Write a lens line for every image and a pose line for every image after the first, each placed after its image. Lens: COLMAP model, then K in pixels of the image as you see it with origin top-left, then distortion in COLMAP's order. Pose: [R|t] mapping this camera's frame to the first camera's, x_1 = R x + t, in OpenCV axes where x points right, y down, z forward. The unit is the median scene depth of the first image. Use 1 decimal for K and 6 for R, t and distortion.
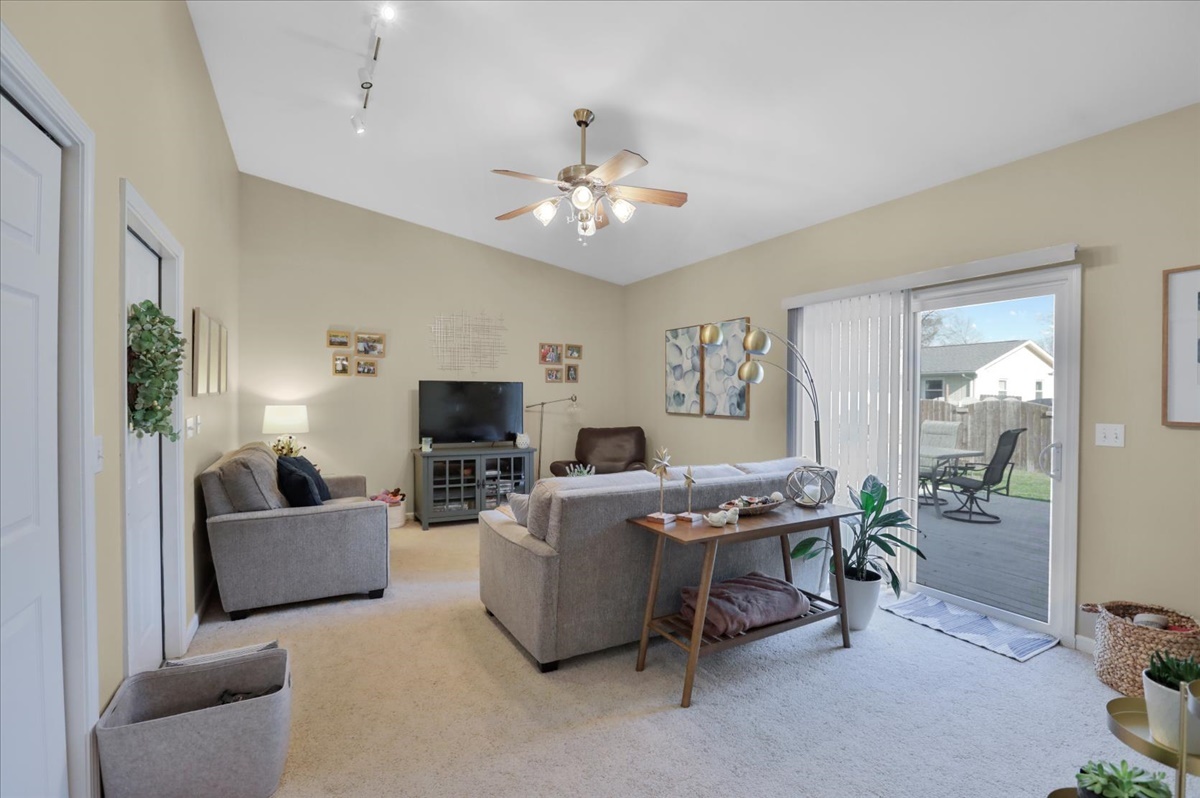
lens RADIAL K [[549.3, 0, 600.0], [0, 549.3, 399.0], [0, 0, 1]] dist [-0.052018, 0.016051]
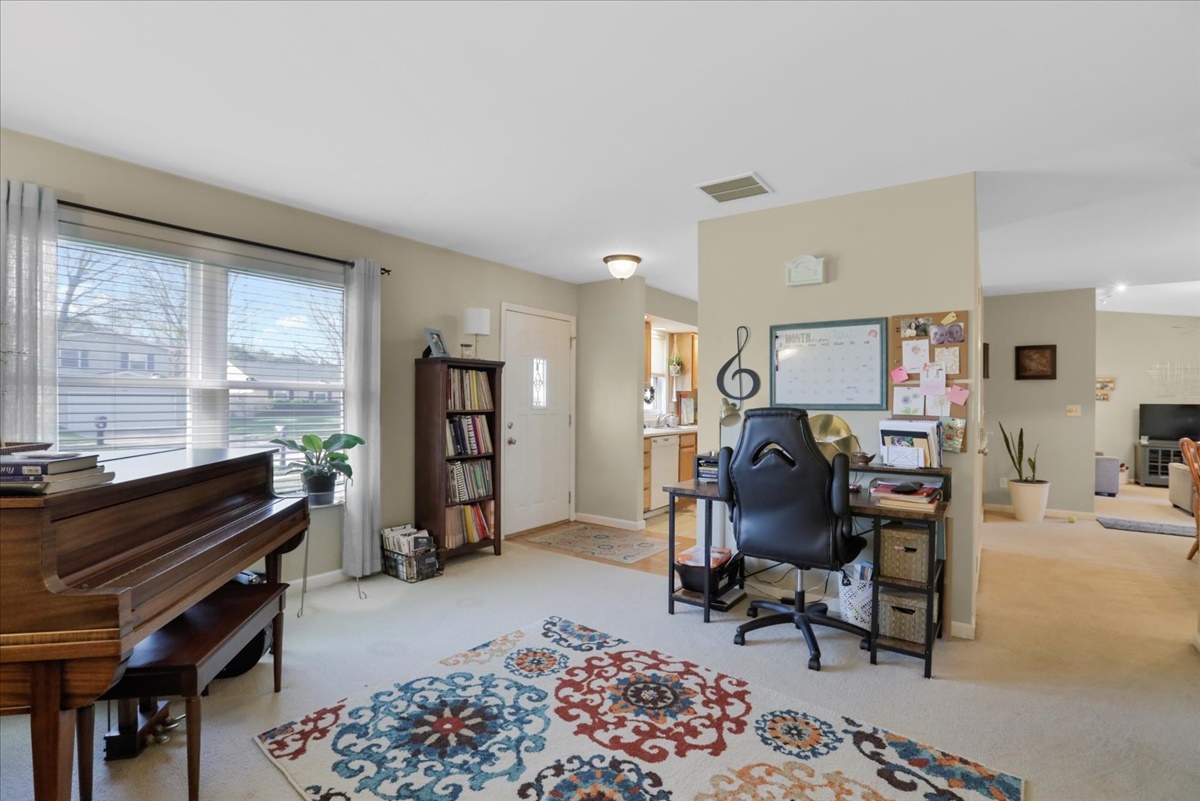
lens RADIAL K [[549.3, 0, 600.0], [0, 549.3, 400.5], [0, 0, 1]] dist [-0.052018, 0.016051]
pose [[0.428791, -0.001034, -0.903403, 0.473517], [-0.013423, 0.999882, -0.007516, -0.008895], [0.903304, 0.015349, 0.428727, -1.328219]]
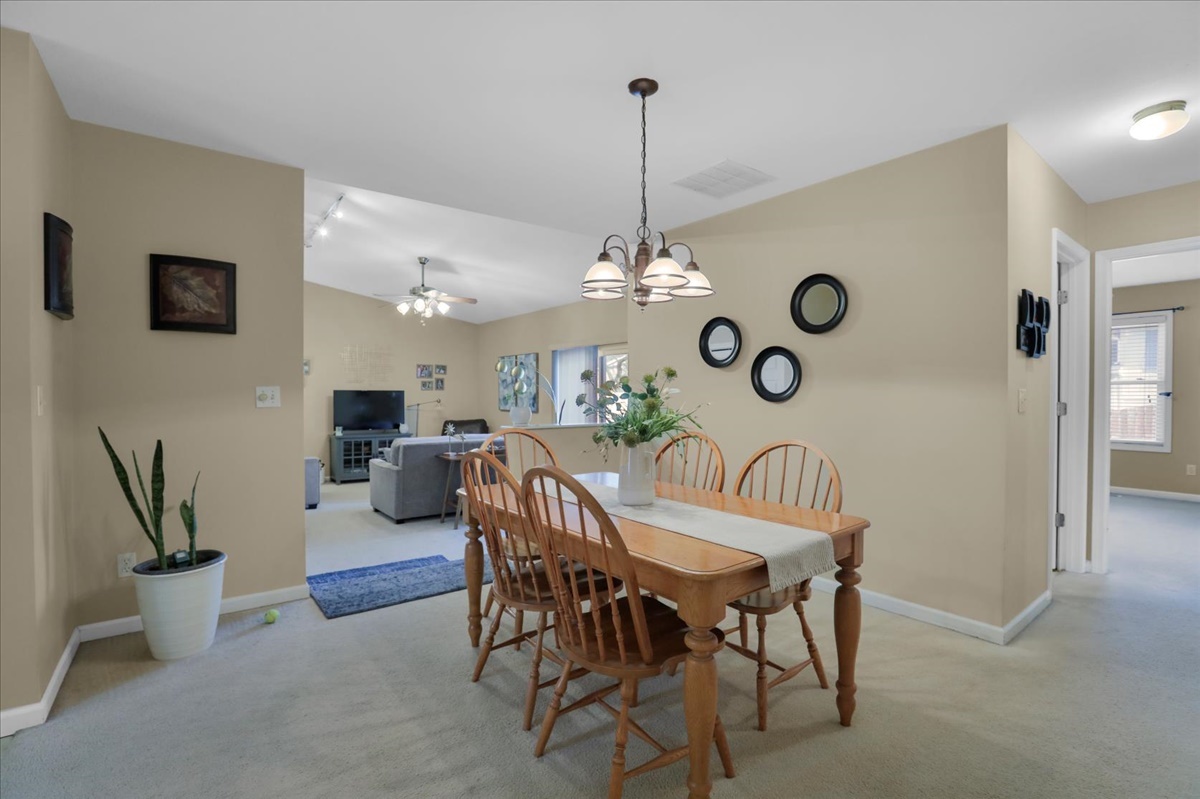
lens RADIAL K [[549.3, 0, 600.0], [0, 549.3, 399.5], [0, 0, 1]] dist [-0.052018, 0.016051]
pose [[0.988242, -0.004841, 0.152819, 0.181187], [0.004706, 0.999988, 0.001248, -0.005581], [-0.152823, -0.000514, 0.988253, -0.640322]]
